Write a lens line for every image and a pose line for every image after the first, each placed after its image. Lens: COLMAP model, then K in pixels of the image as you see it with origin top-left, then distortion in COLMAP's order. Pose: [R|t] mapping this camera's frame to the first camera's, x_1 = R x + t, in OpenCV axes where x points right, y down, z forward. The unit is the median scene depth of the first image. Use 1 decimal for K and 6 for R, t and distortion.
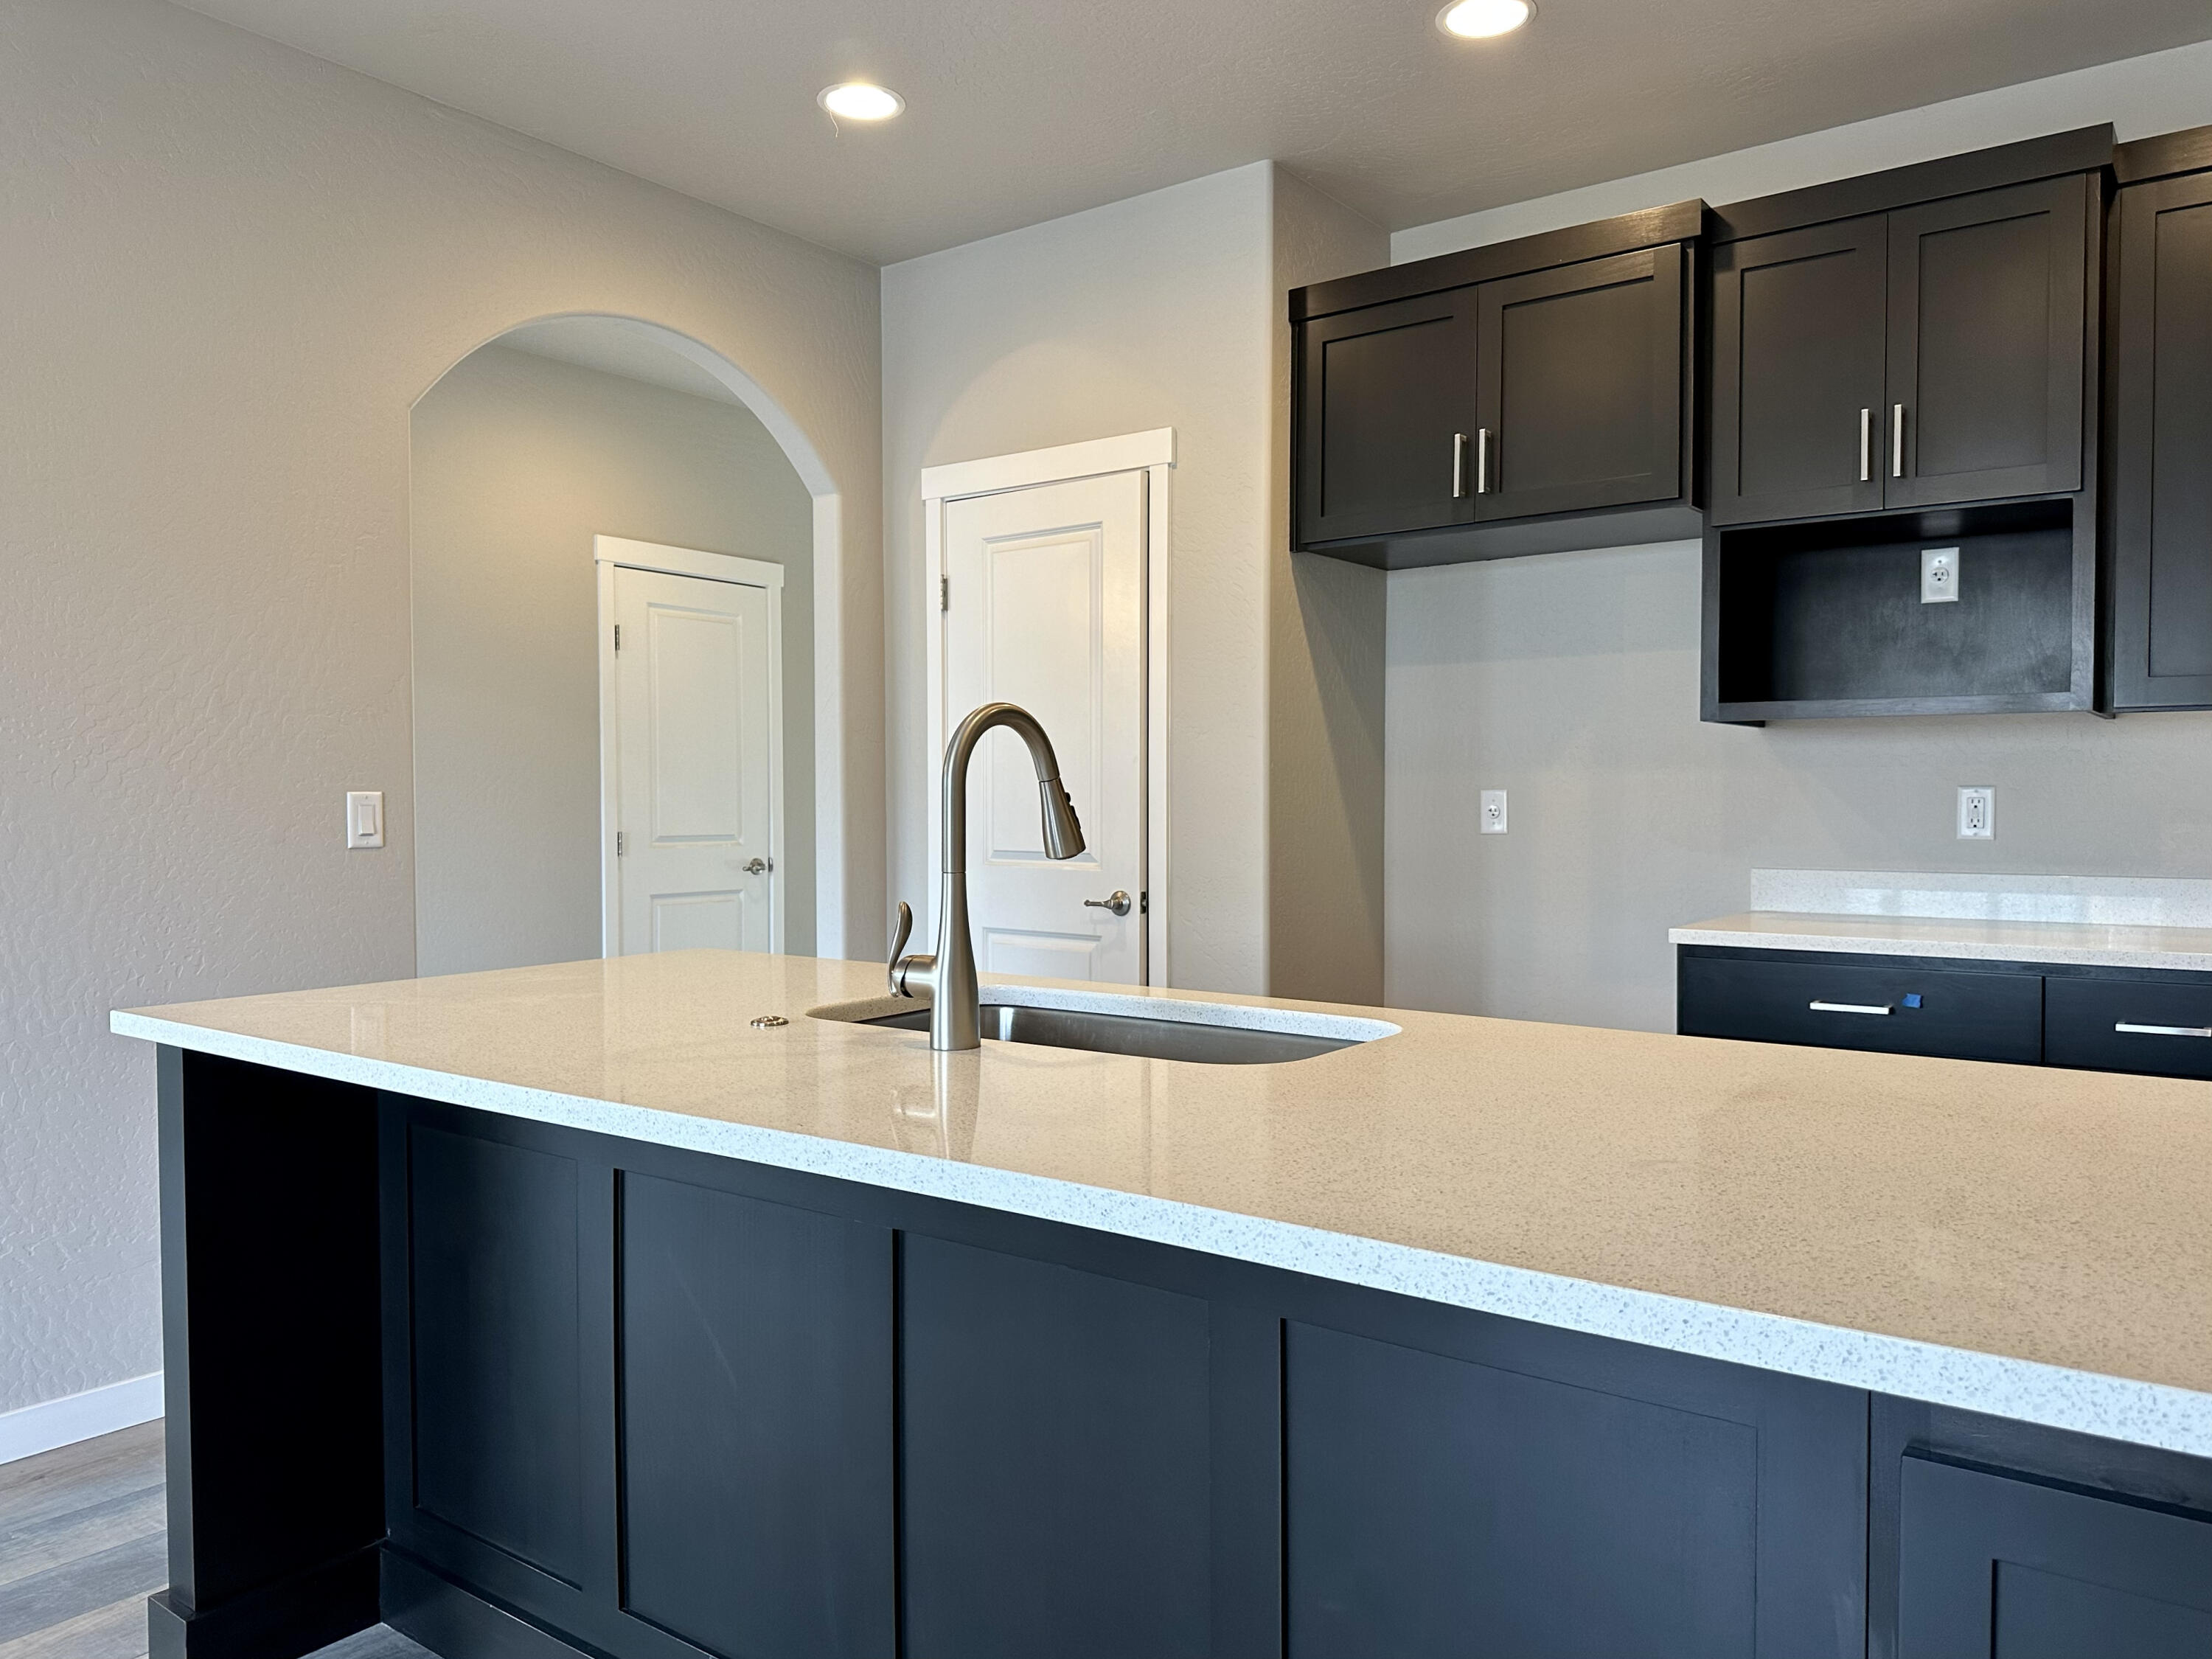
lens RADIAL K [[1587.1, 0, 1092.2], [0, 1587.1, 836.4], [0, 0, 1]] dist [0.090760, -0.123567]
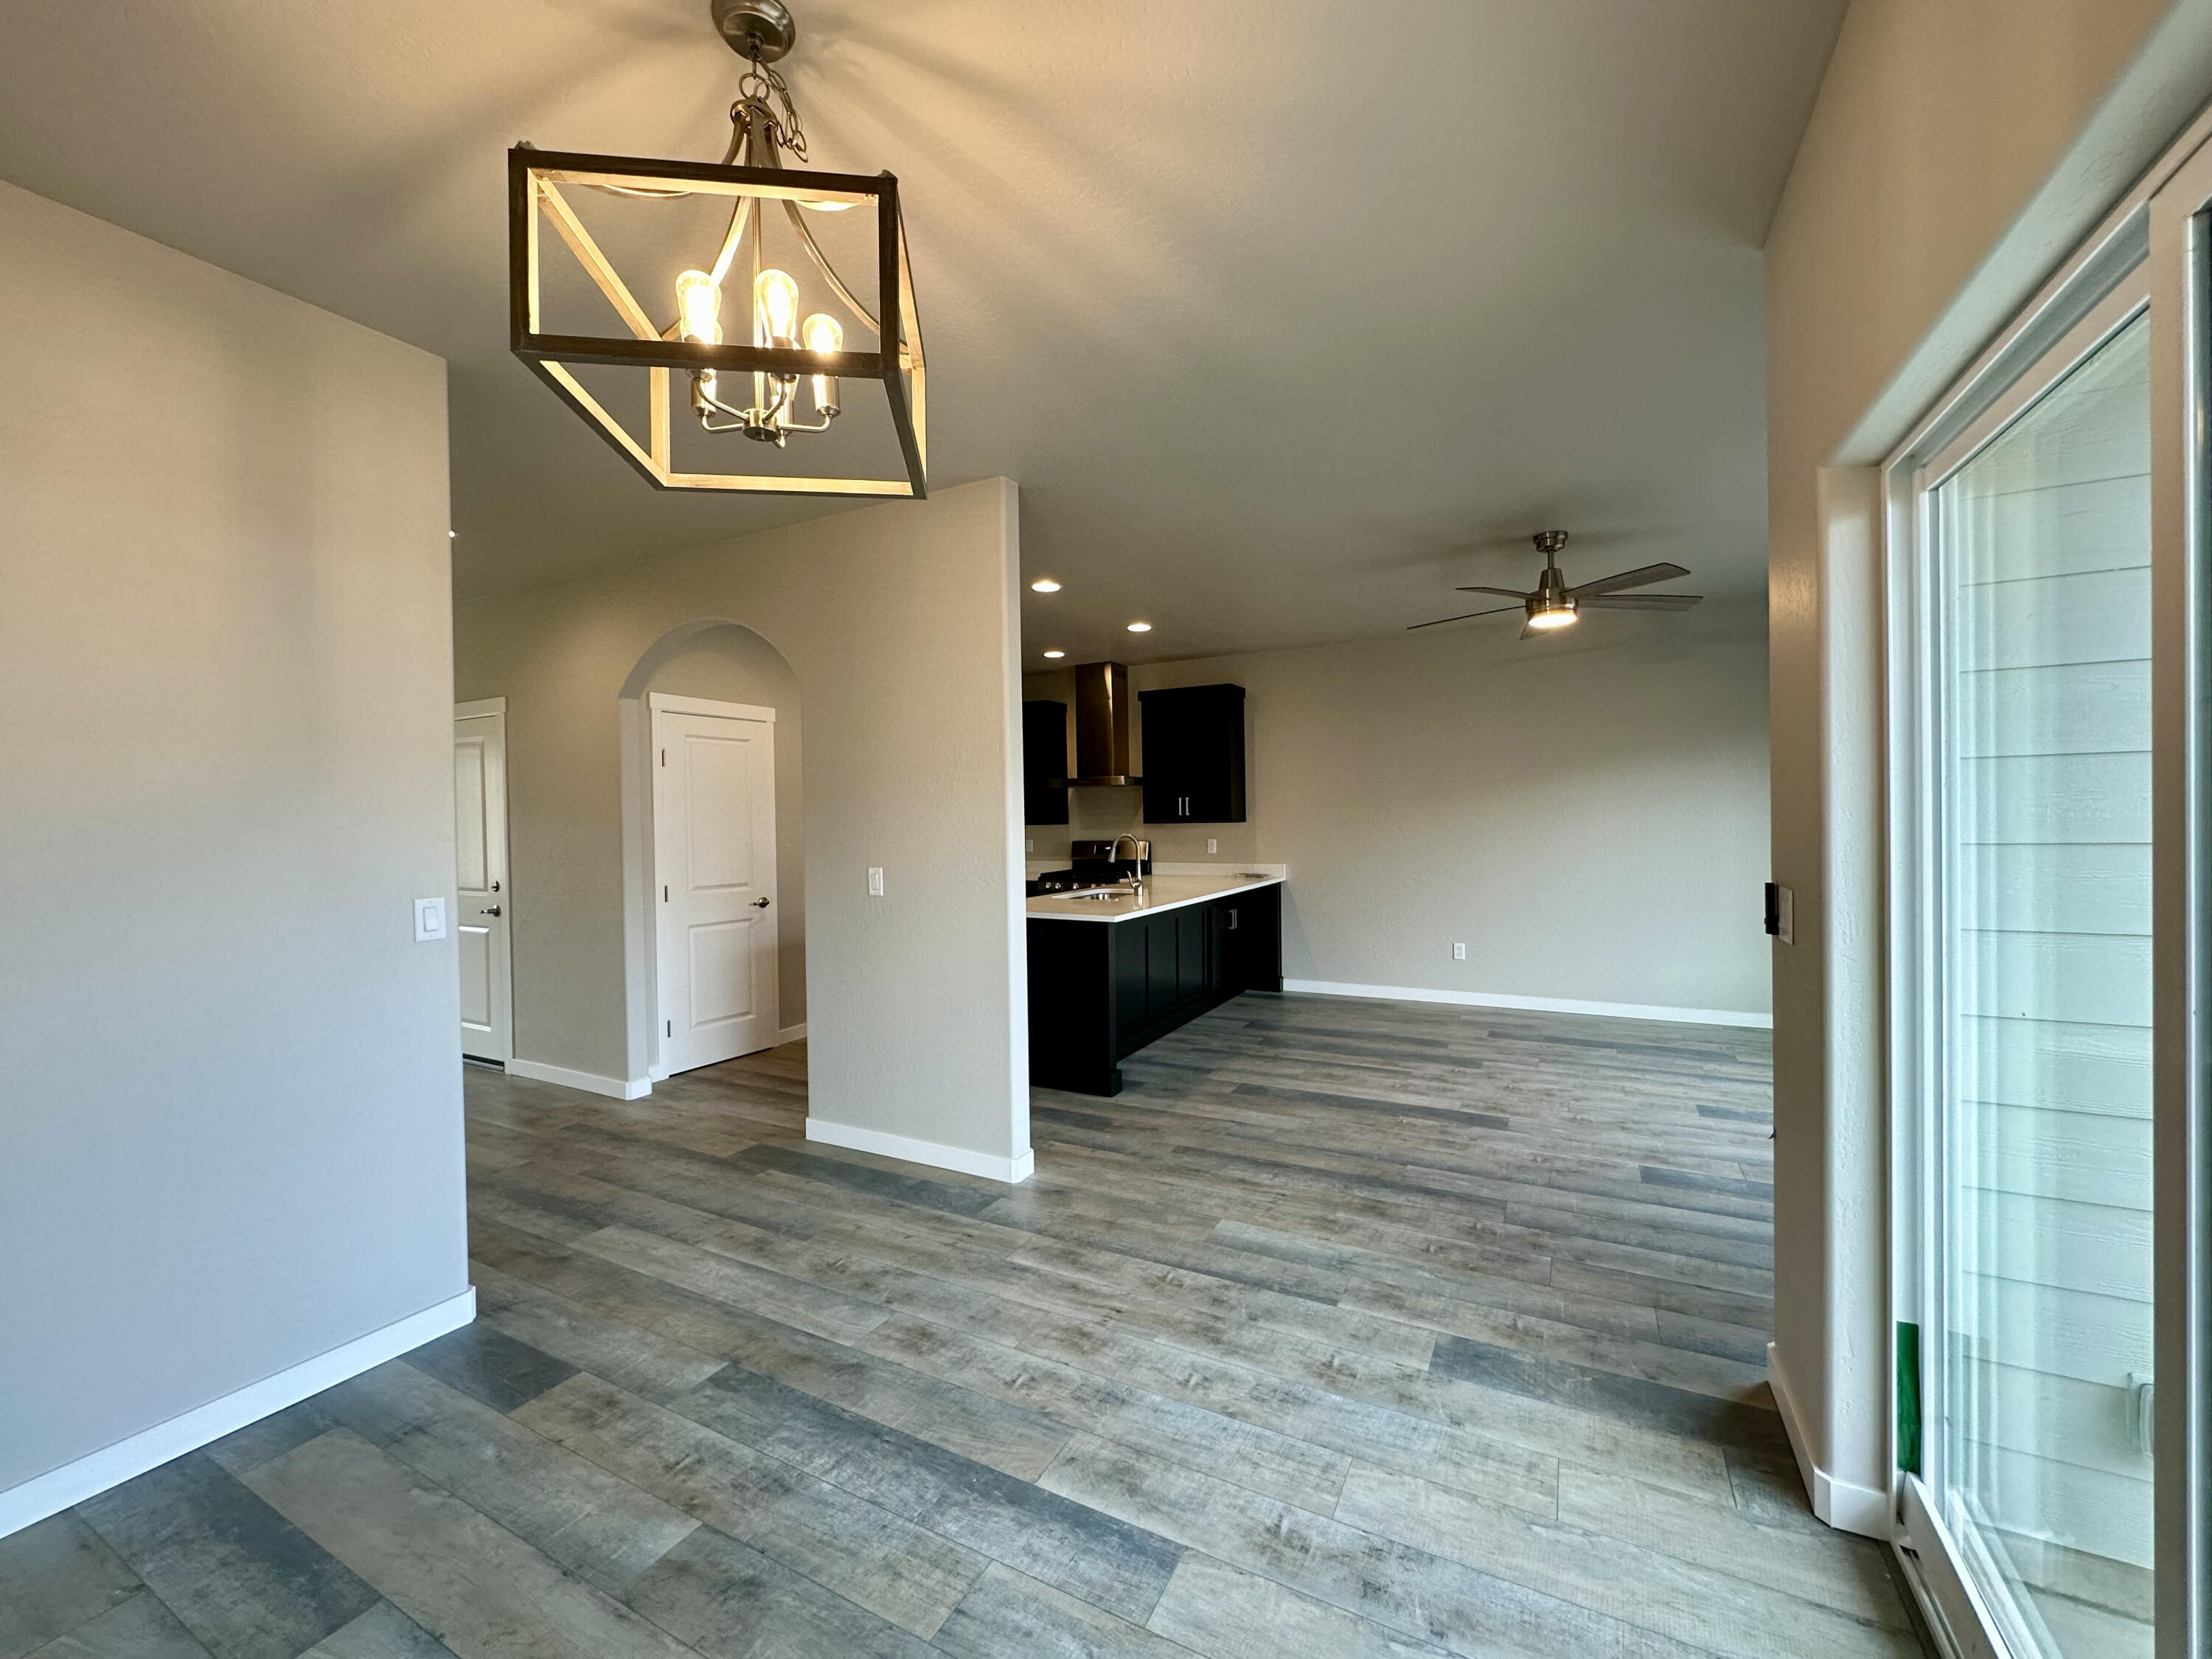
lens RADIAL K [[883.0, 0, 1103.1], [0, 883.0, 826.8], [0, 0, 1]] dist [-0.002085, 0.000274]
pose [[-0.152808, -0.004437, 0.988246, -1.494886], [0.041543, 0.999077, 0.010910, -0.070100], [-0.987382, 0.042722, -0.152483, 0.763360]]
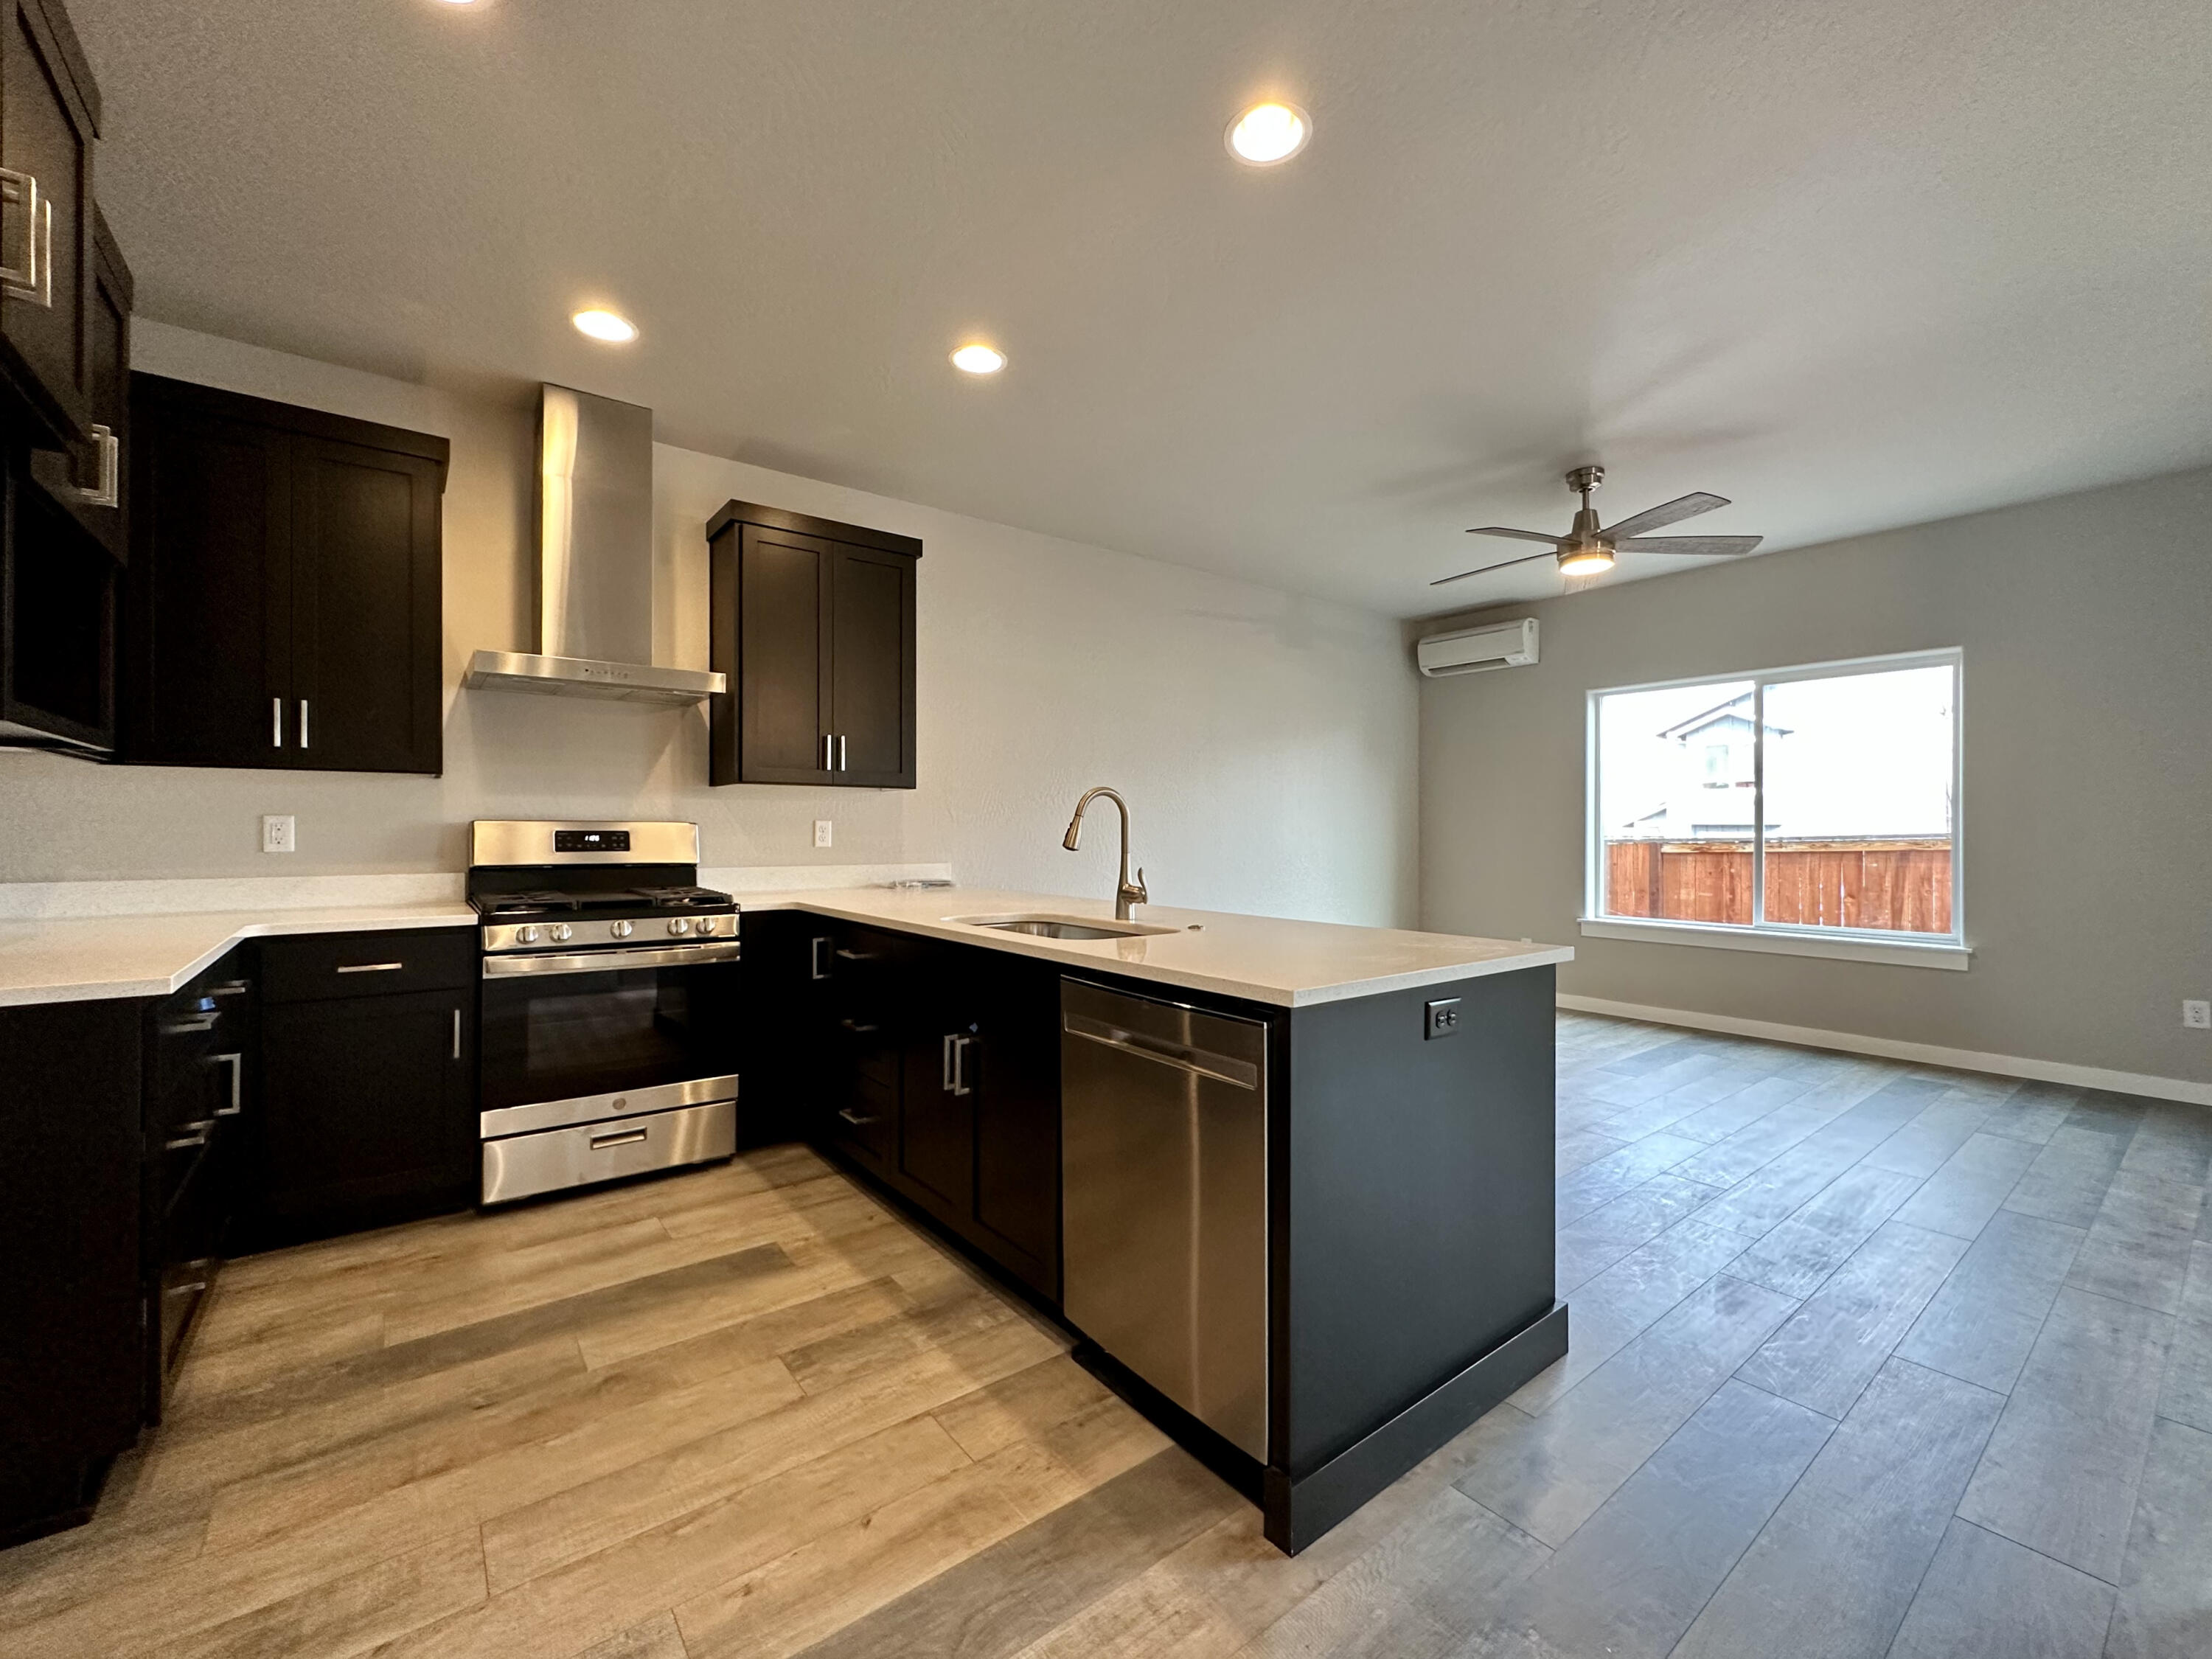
lens RADIAL K [[911.9, 0, 1108.5], [0, 911.9, 831.2], [0, 0, 1]] dist [0.000326, 0.000033]
pose [[-0.965413, -0.000426, 0.260724, -0.213078], [0.006638, 0.999634, 0.026212, -0.025017], [-0.260639, 0.027036, -0.965058, 1.180737]]
